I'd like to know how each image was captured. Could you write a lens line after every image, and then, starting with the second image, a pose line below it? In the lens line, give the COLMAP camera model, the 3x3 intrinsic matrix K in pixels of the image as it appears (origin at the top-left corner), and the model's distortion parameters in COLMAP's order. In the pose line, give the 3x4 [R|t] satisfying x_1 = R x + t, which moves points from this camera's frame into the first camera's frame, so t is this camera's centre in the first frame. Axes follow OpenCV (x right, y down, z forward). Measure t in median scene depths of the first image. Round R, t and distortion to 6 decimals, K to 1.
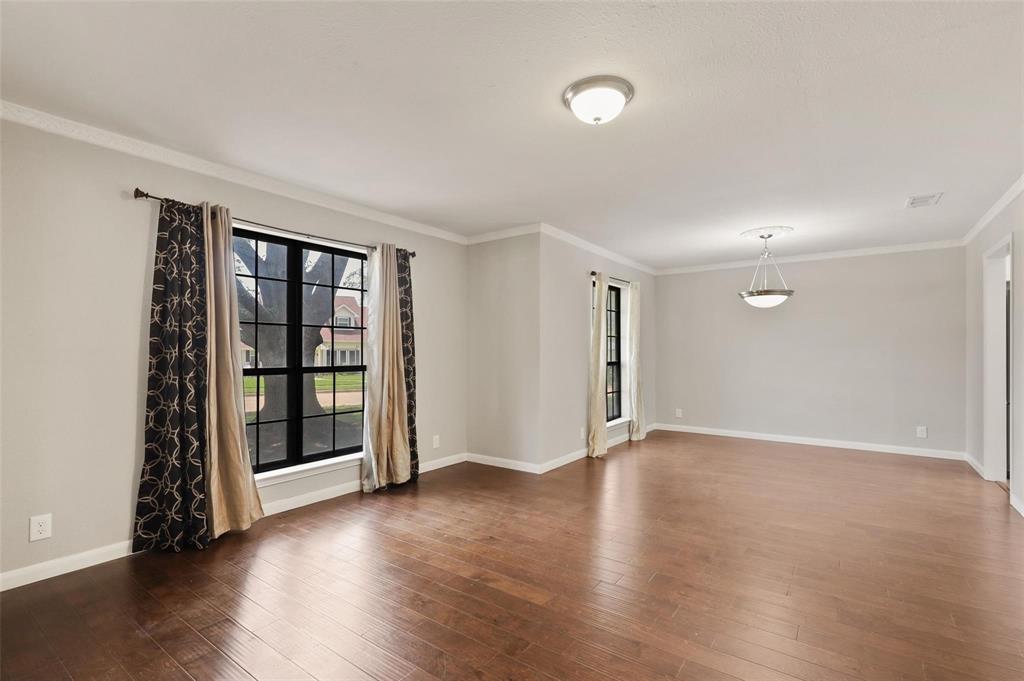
lens RADIAL K [[476.2, 0, 512.0], [0, 476.2, 340.5], [0, 0, 1]] dist [0.001620, 0.000192]
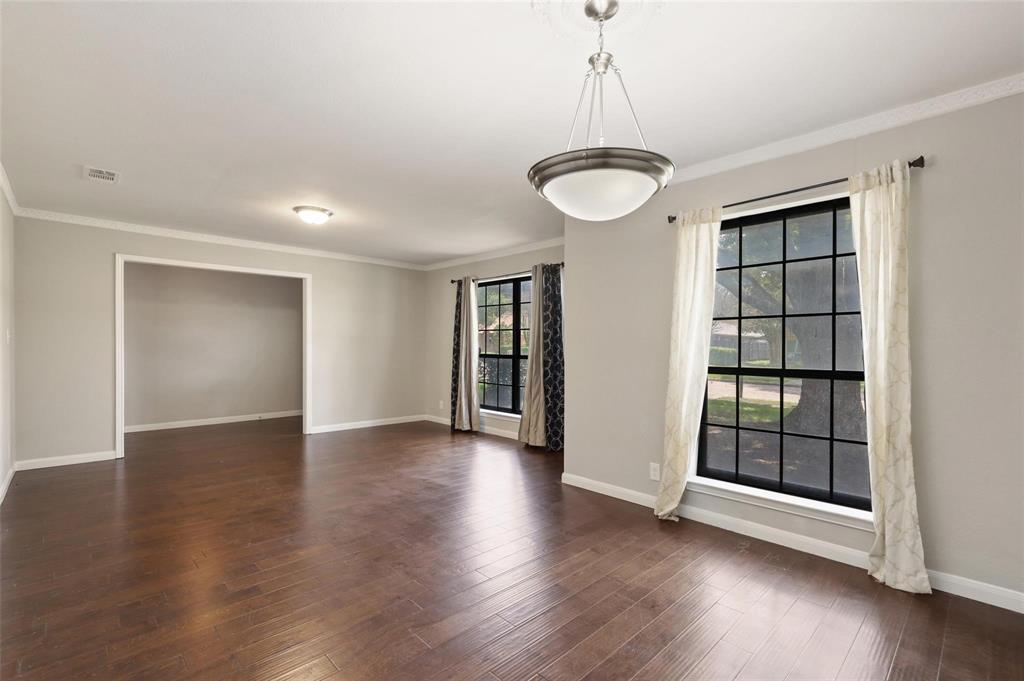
lens RADIAL K [[460.6, 0, 524.5], [0, 460.6, 341.8], [0, 0, 1]] dist [0.001240, -0.000135]
pose [[-0.166589, -0.016730, -0.985885, 1.127894], [0.008627, 0.999793, -0.018423, 0.040466], [0.985989, -0.011574, -0.166410, 1.310232]]
